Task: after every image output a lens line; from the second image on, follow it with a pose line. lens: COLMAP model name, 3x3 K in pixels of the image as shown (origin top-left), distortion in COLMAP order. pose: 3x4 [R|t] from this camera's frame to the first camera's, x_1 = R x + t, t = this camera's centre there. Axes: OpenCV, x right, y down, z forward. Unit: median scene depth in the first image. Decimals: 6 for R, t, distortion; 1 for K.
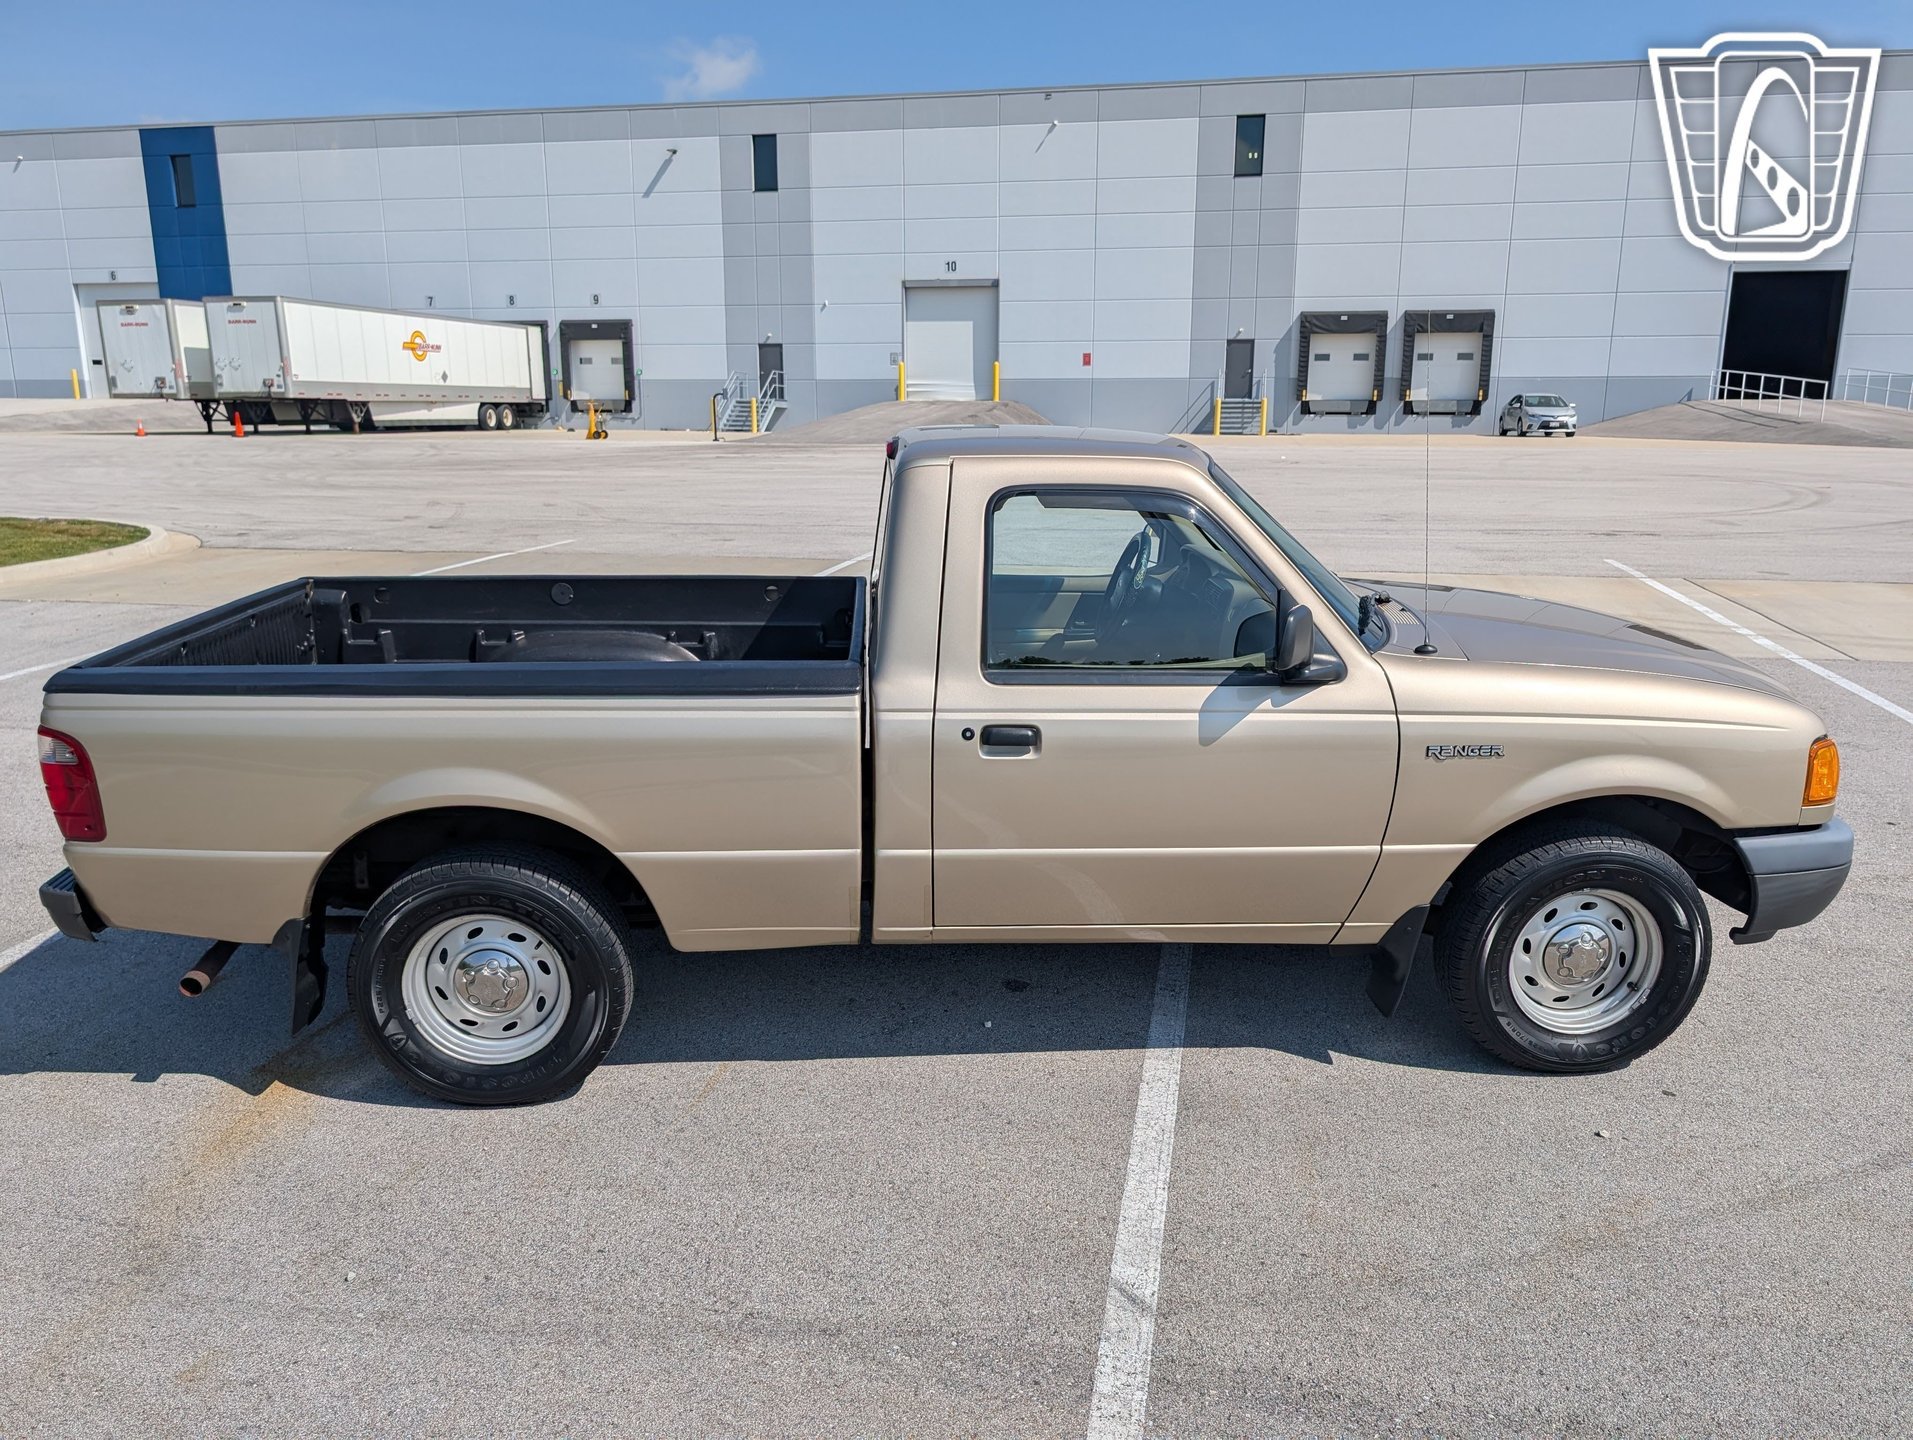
lens RADIAL K [[1372.6, 0, 967.3], [0, 1372.6, 731.6], [0, 0, 1]] dist [0.024290, -0.019526]
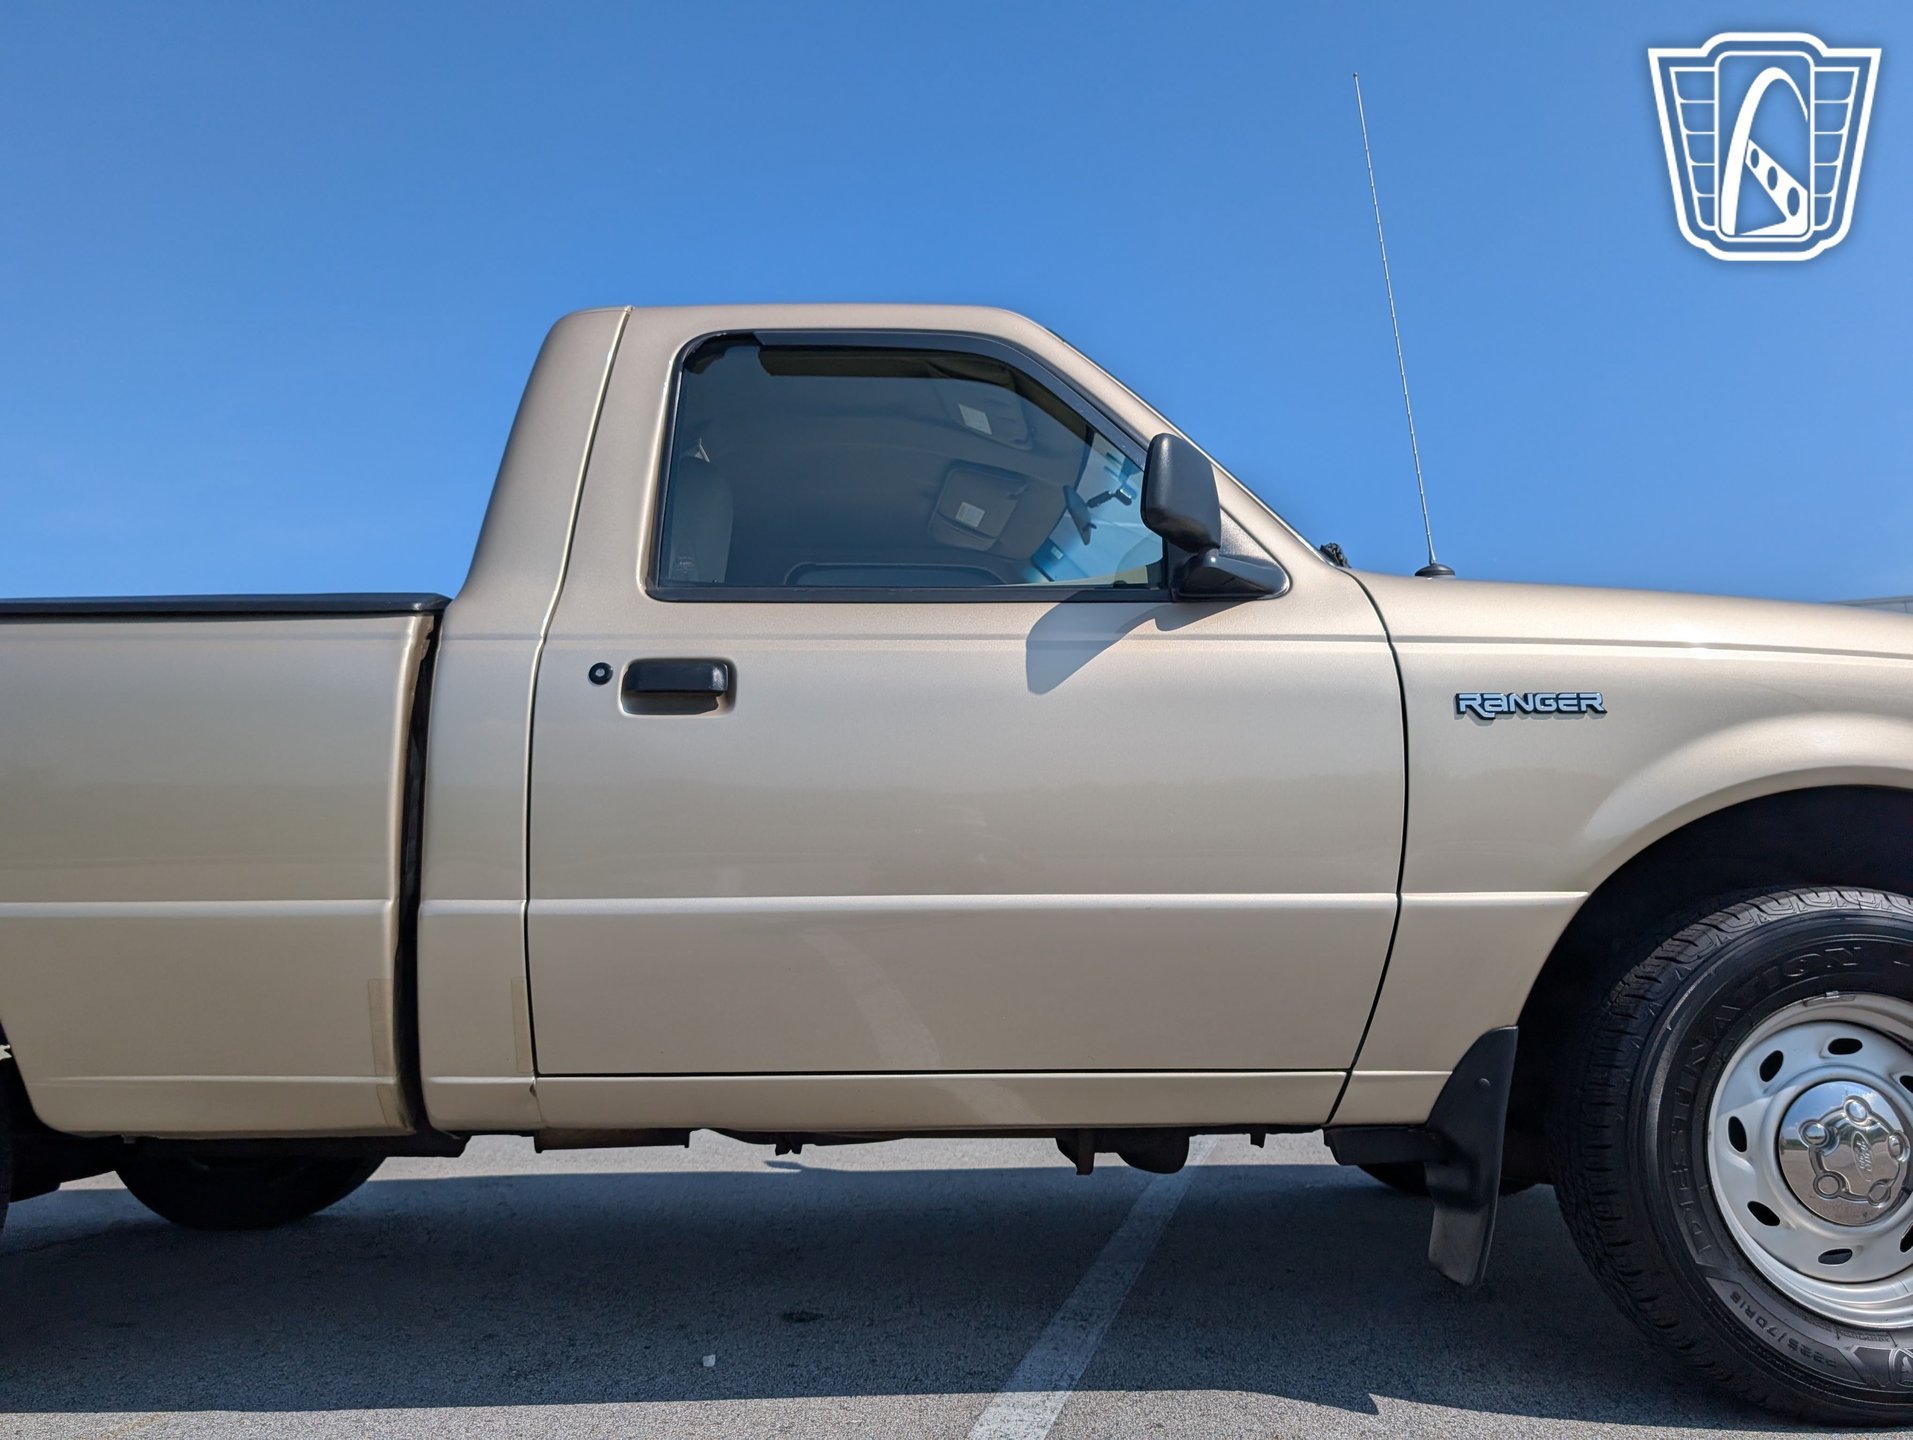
lens RADIAL K [[1372.6, 0, 962.0], [0, 1372.6, 717.5], [0, 0, 1]] dist [0.024290, -0.019526]
pose [[0.997680, -0.030829, -0.060705, 0.160100], [0.003315, 0.912550, -0.408952, 0.218664], [0.068003, 0.407802, 0.910535, 0.460419]]
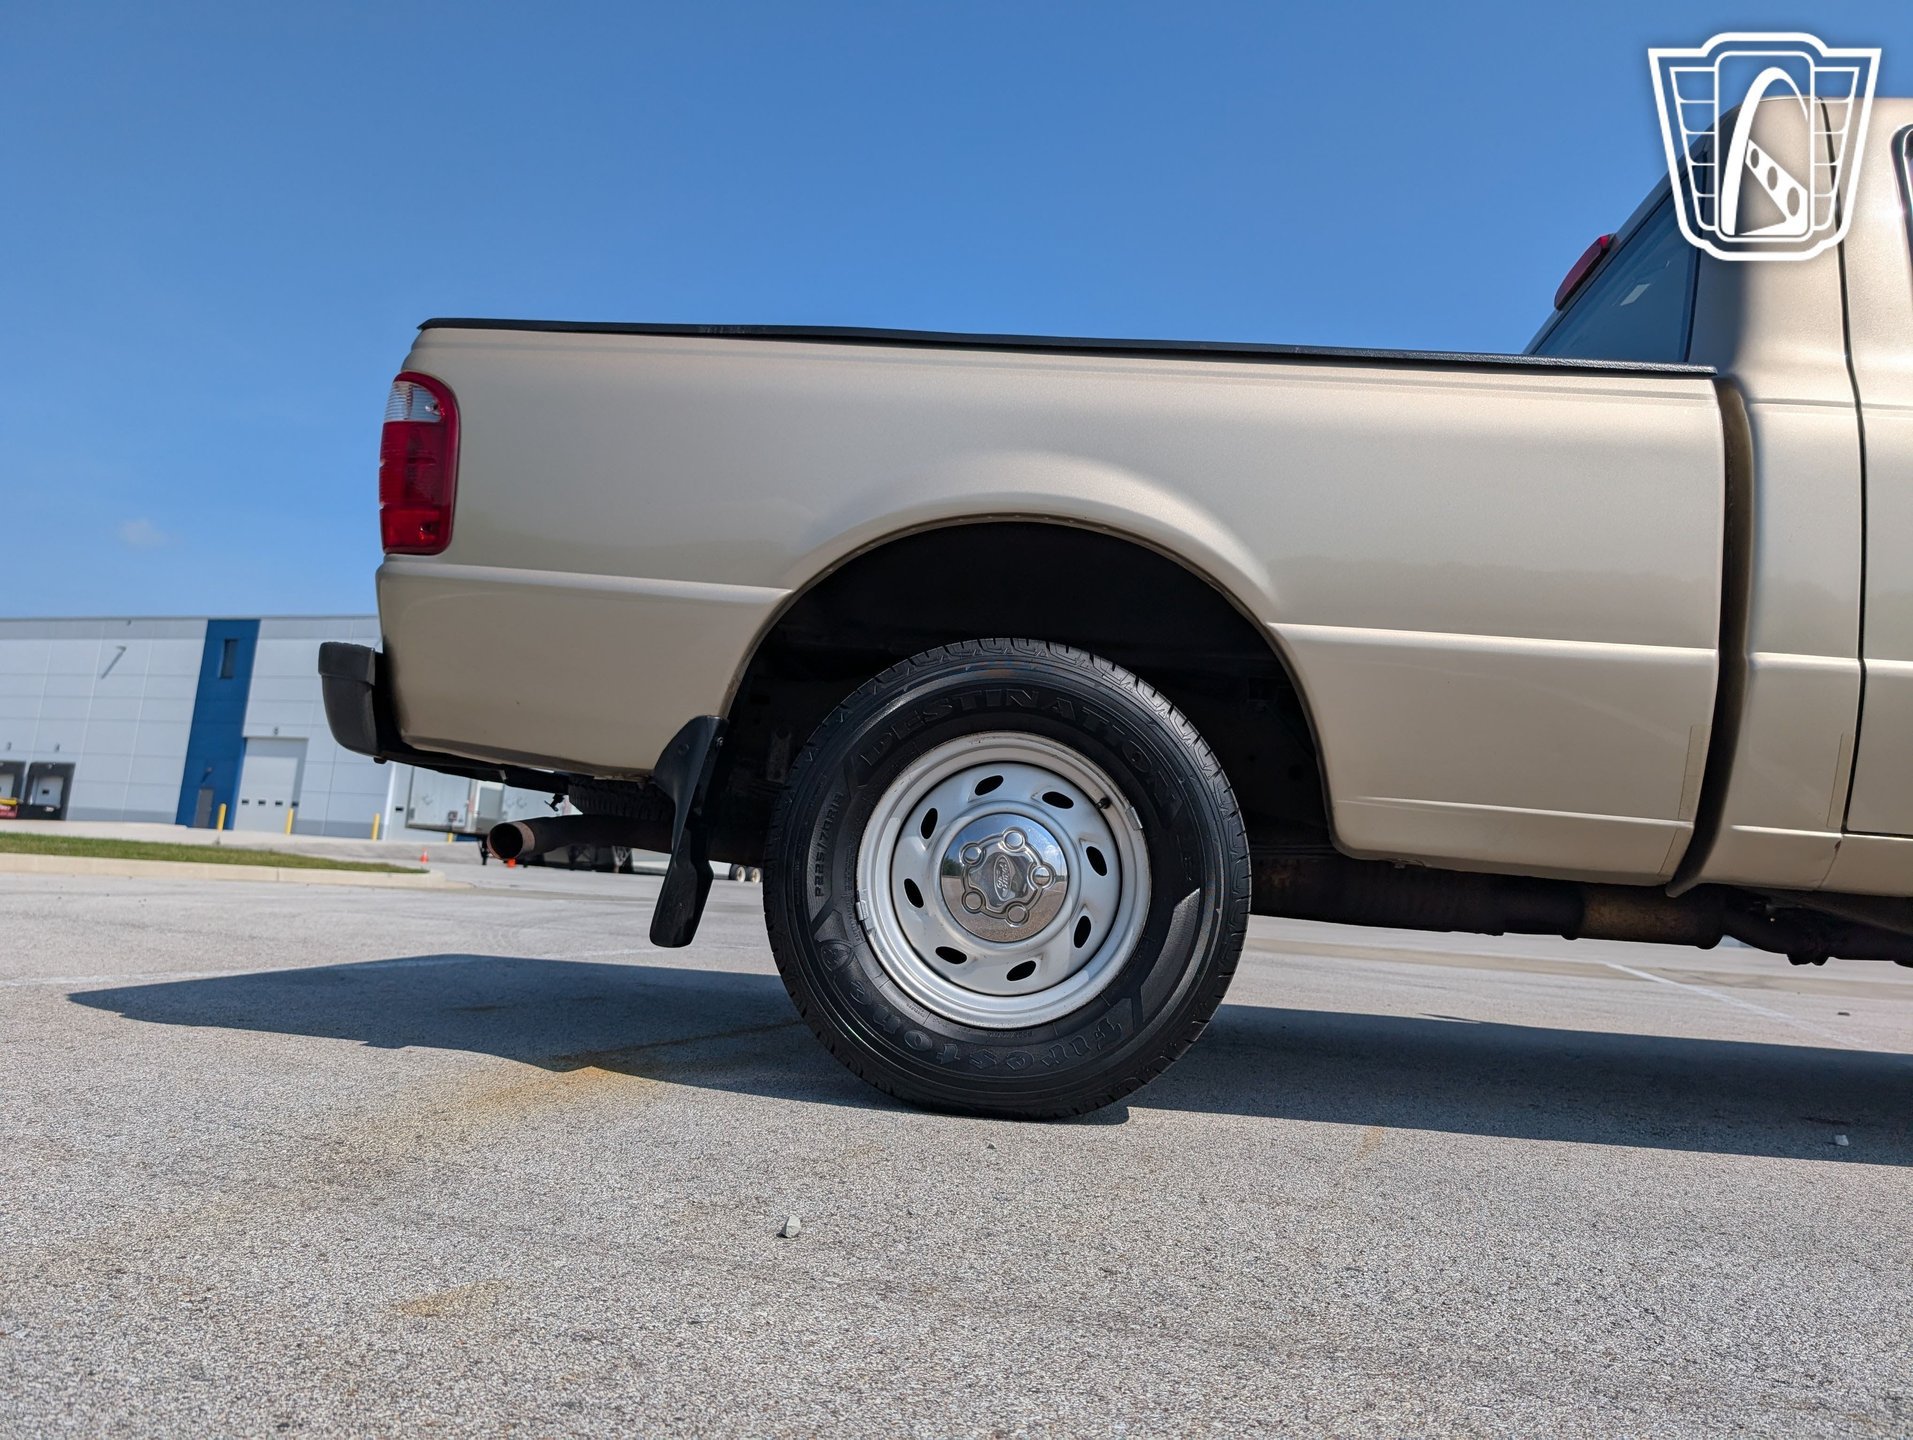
lens RADIAL K [[1372.6, 0, 992.4], [0, 1372.6, 720.1], [0, 0, 1]] dist [0.024290, -0.019526]
pose [[0.988723, 0.048201, -0.141785, -0.259034], [-0.097530, 0.925722, -0.365414, 0.309997], [0.113640, 0.375121, 0.919984, 0.434989]]
